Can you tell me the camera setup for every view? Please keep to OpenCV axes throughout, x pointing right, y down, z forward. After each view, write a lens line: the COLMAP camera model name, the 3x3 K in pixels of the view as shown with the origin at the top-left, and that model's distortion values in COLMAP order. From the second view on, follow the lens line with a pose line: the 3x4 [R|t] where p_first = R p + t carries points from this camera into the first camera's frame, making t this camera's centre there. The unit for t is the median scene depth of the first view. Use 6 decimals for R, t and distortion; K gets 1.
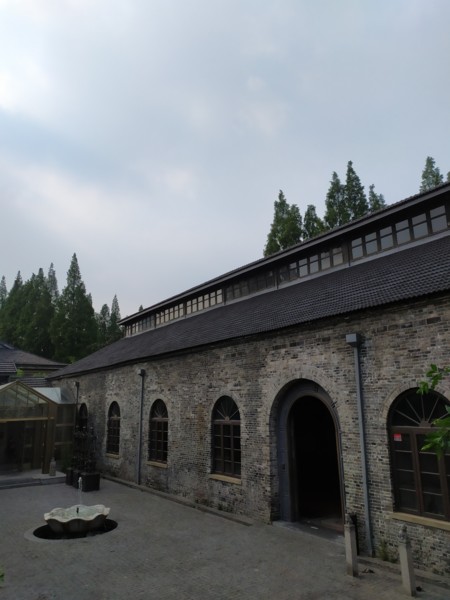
lens RADIAL K [[440.9, 0, 225.0], [0, 440.9, 300.0], [0, 0, 1]] dist [0.010622, -0.003171]
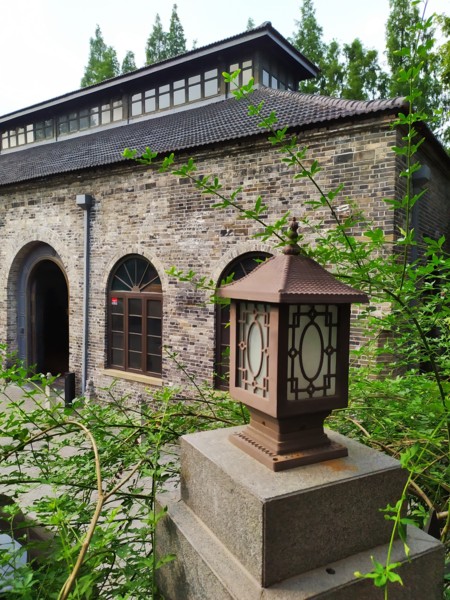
lens RADIAL K [[440.9, 0, 225.0], [0, 440.9, 300.0], [0, 0, 1]] dist [0.010622, -0.003171]
pose [[0.933557, 0.003288, 0.358413, 0.217278], [-0.107448, 0.956537, 0.271093, 0.004394], [-0.341944, -0.291591, 0.893336, 0.006713]]
